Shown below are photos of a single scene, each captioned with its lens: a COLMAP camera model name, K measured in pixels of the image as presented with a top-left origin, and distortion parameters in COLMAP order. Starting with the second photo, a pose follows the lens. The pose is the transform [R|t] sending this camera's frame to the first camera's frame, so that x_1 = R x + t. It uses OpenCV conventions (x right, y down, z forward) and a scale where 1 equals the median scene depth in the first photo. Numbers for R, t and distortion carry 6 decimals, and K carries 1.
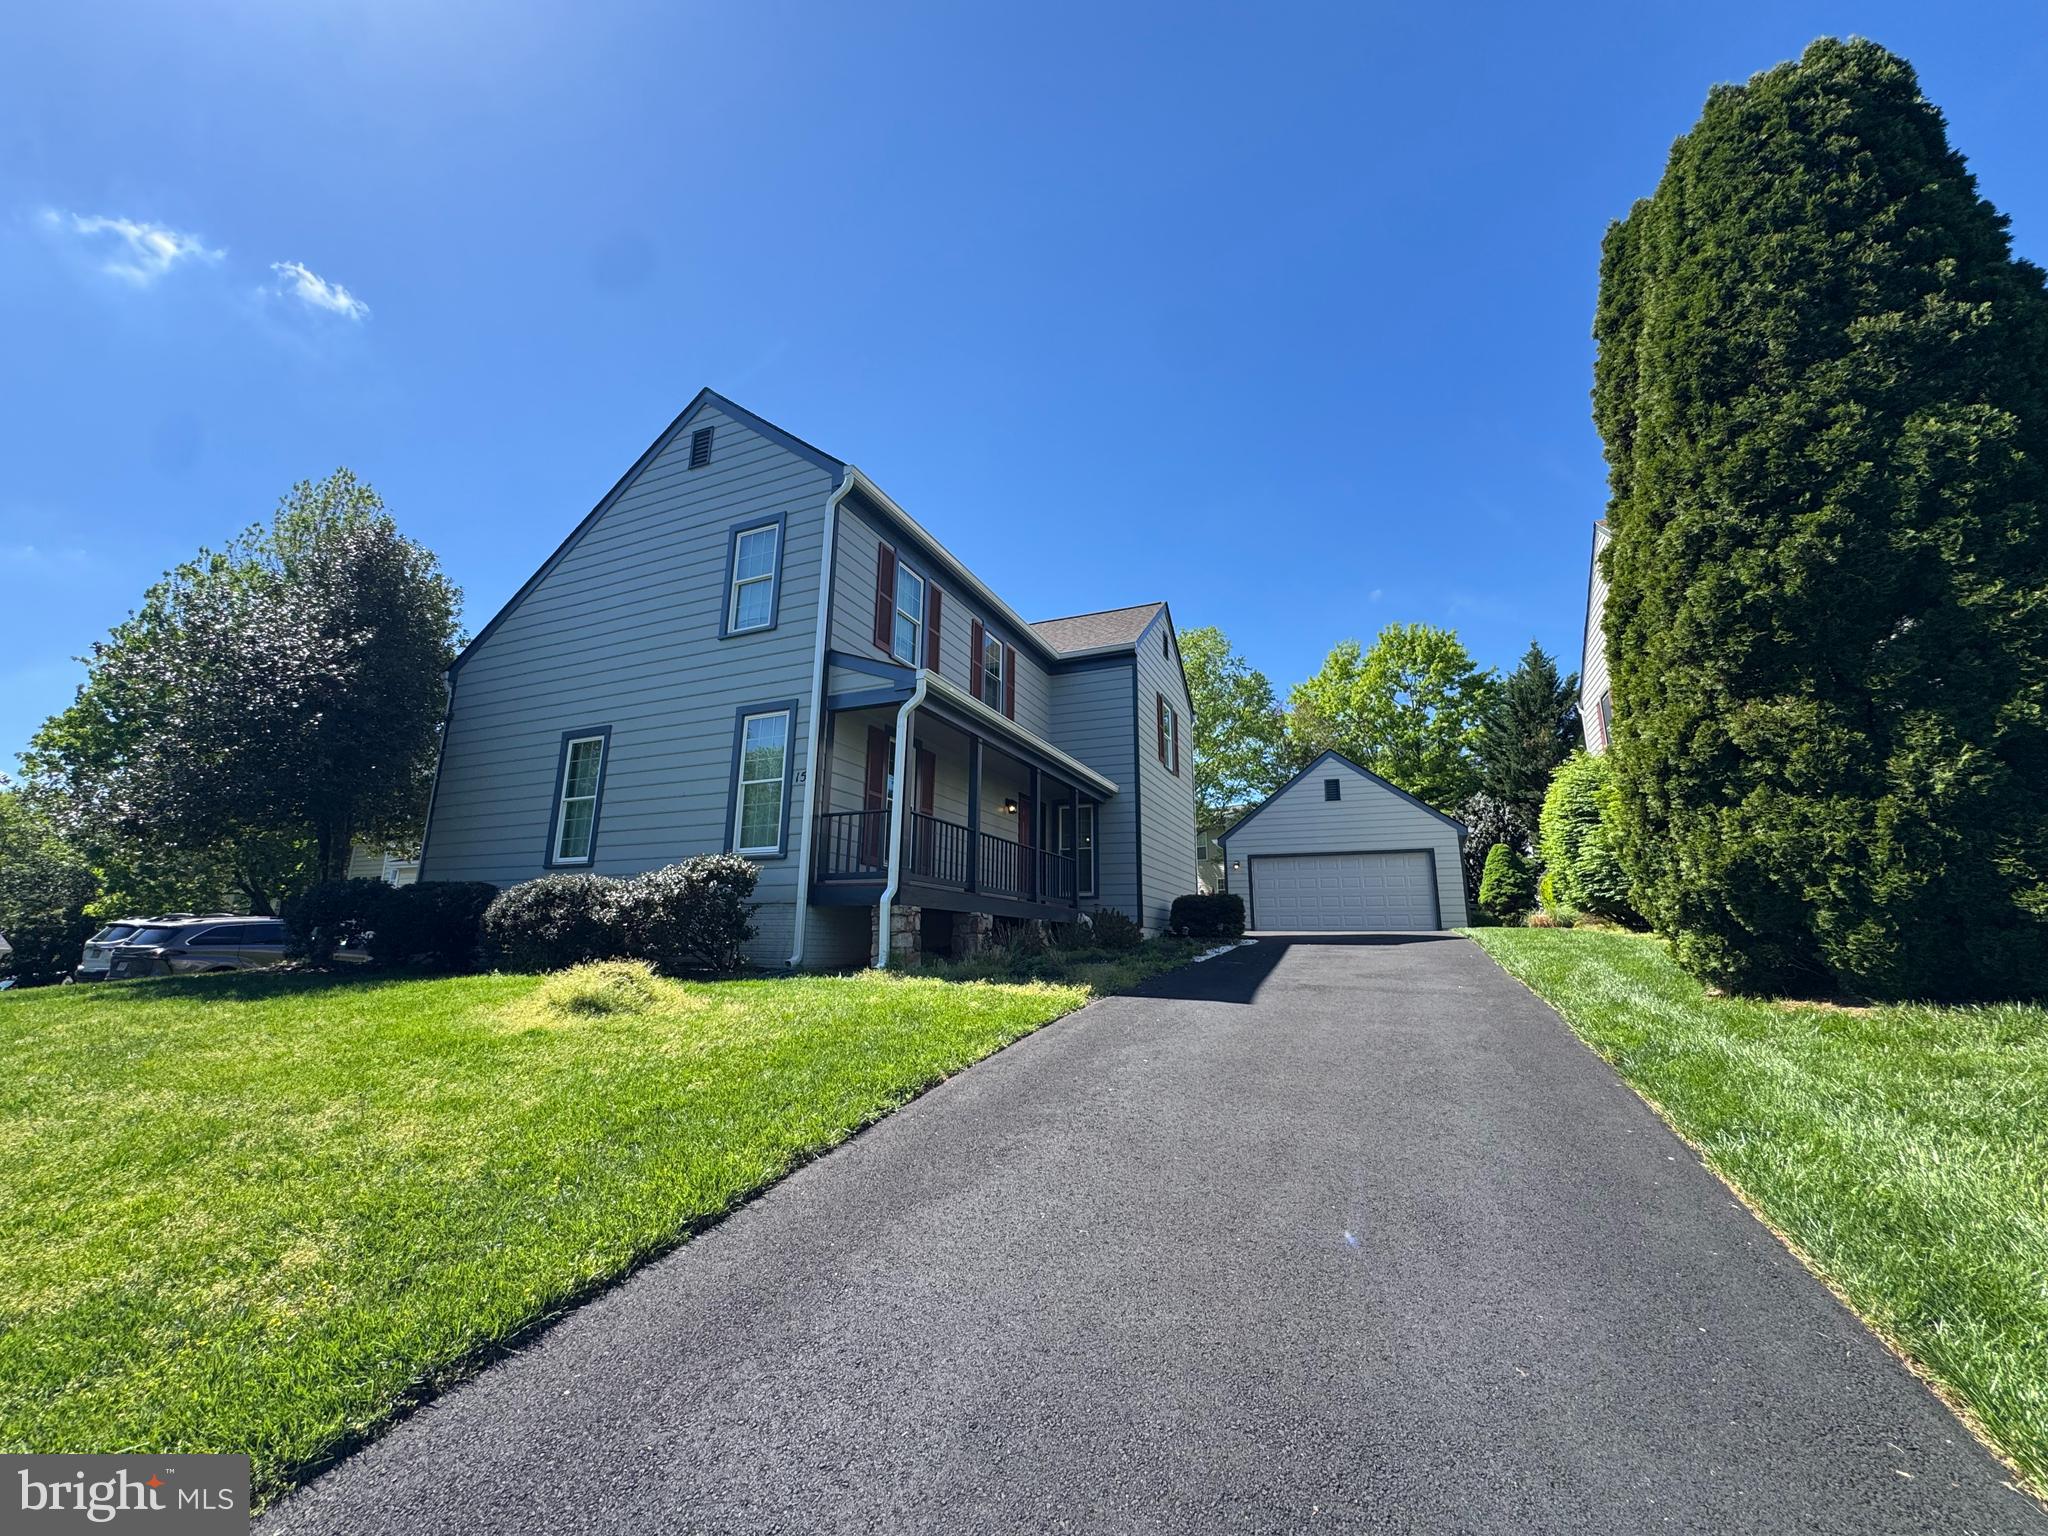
lens RADIAL K [[820.0, 0, 1015.6], [0, 820.0, 767.1], [0, 0, 1]] dist [-0.010720, 0.000634]
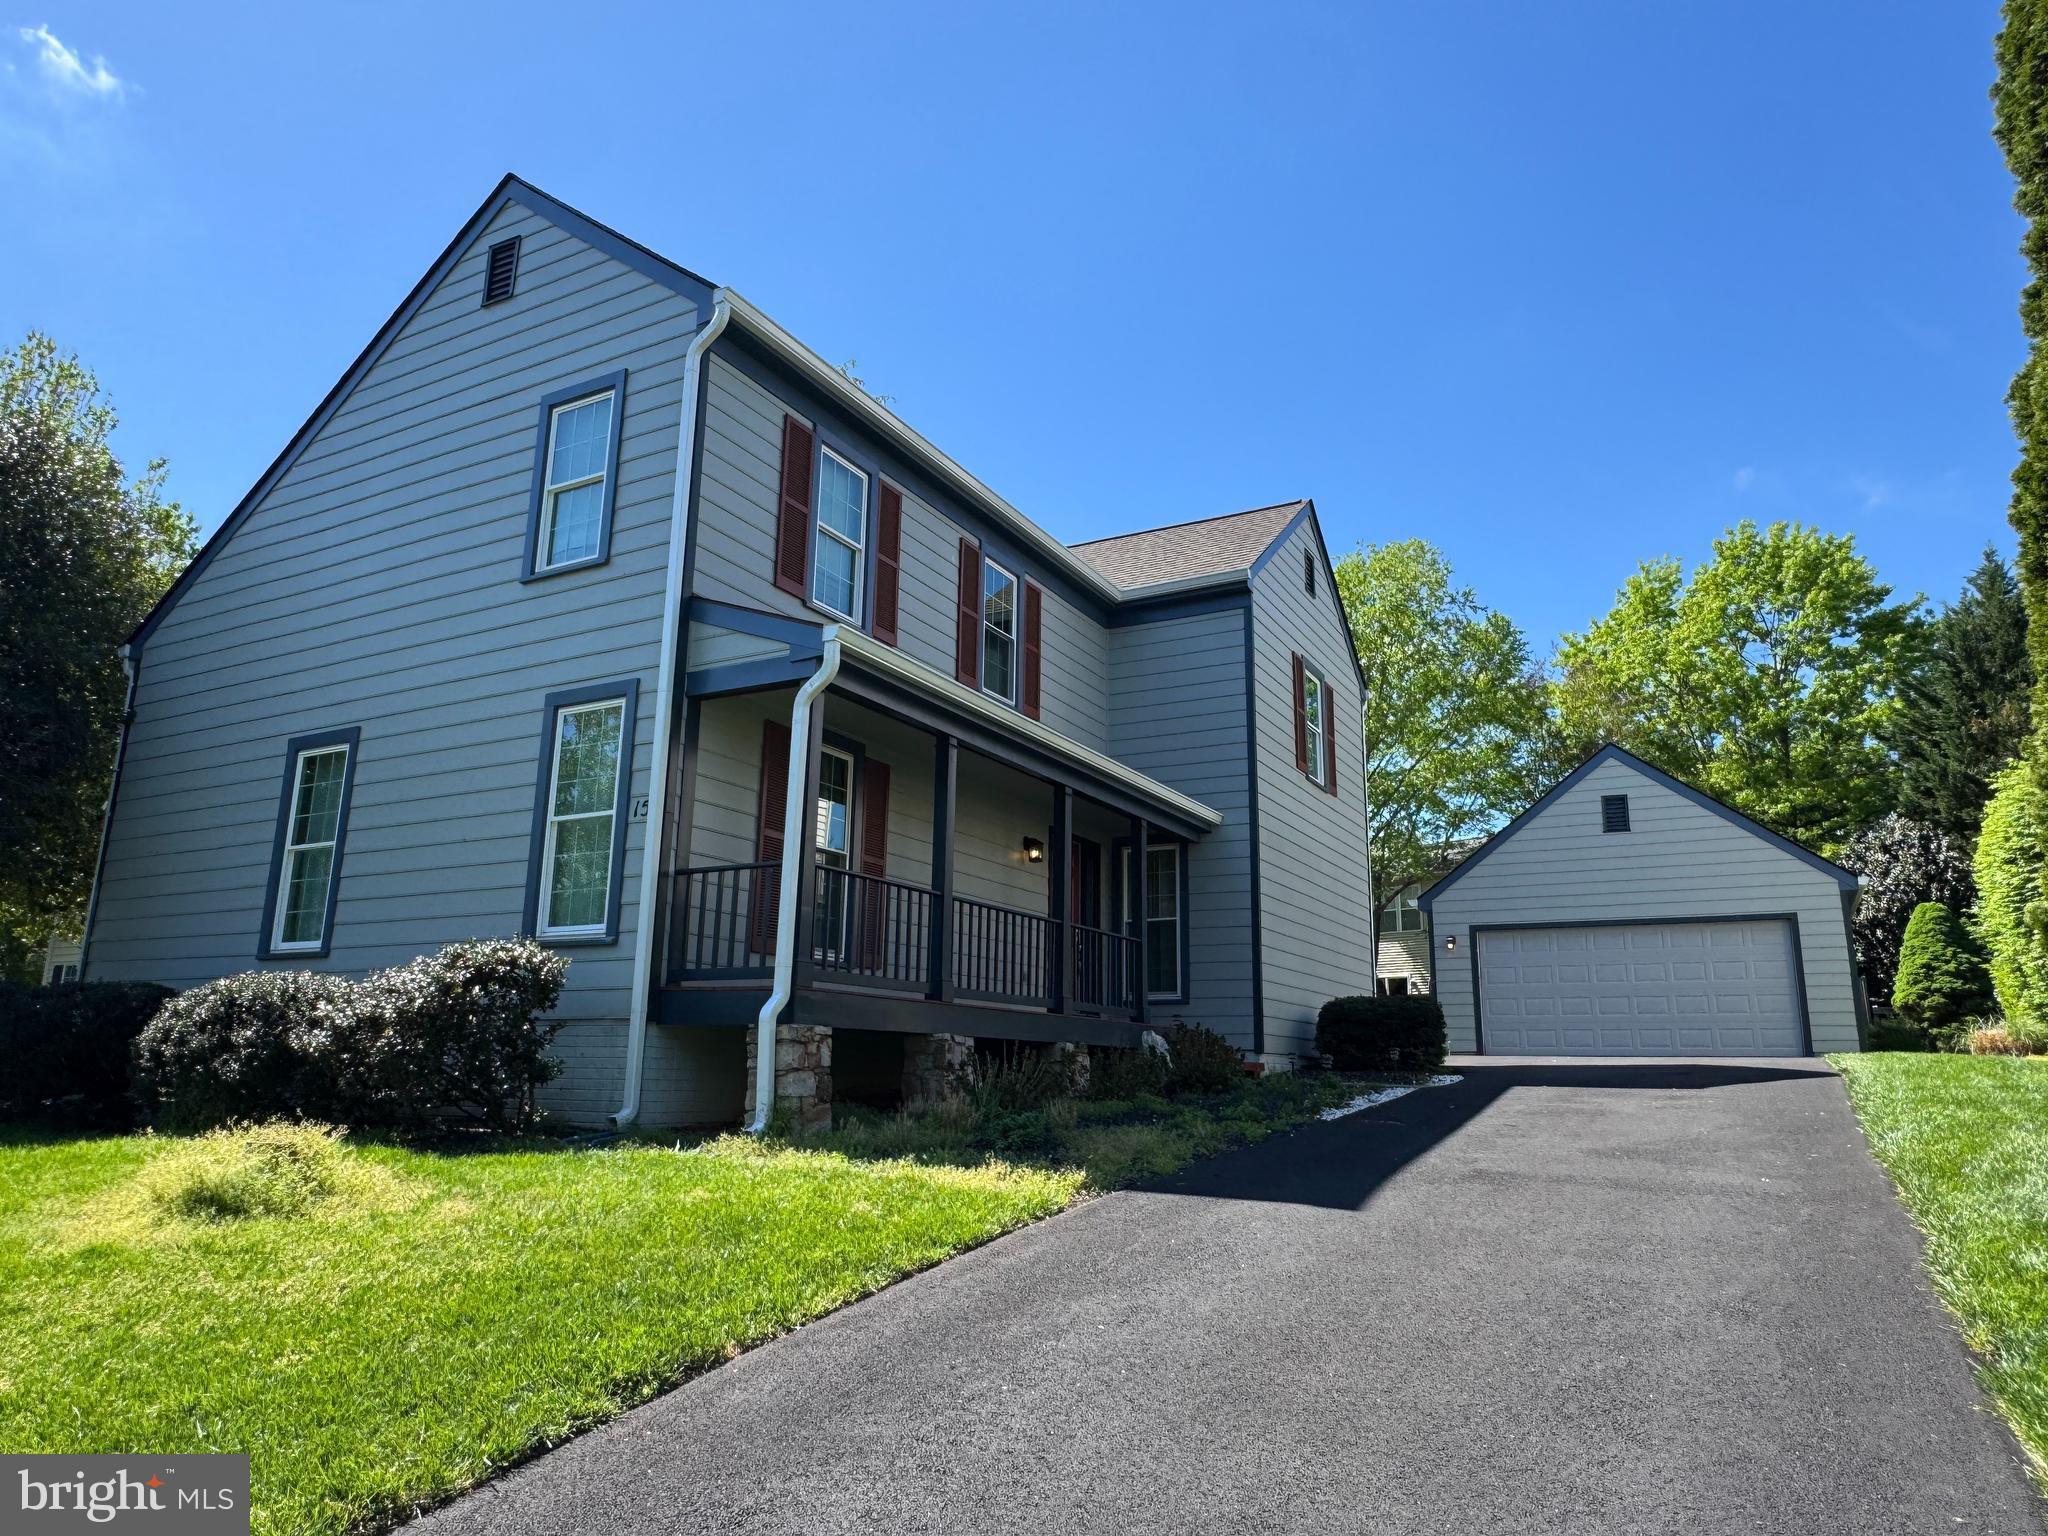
lens RADIAL K [[1325.3, 0, 1029.3], [0, 1325.3, 768.0], [0, 0, 1]] dist [-0.008907, 0.001519]
pose [[0.996495, -0.013874, -0.082494, 0.091170], [0.013339, 0.999886, -0.007032, -0.006363], [0.082583, 0.005907, 0.996567, 0.050056]]
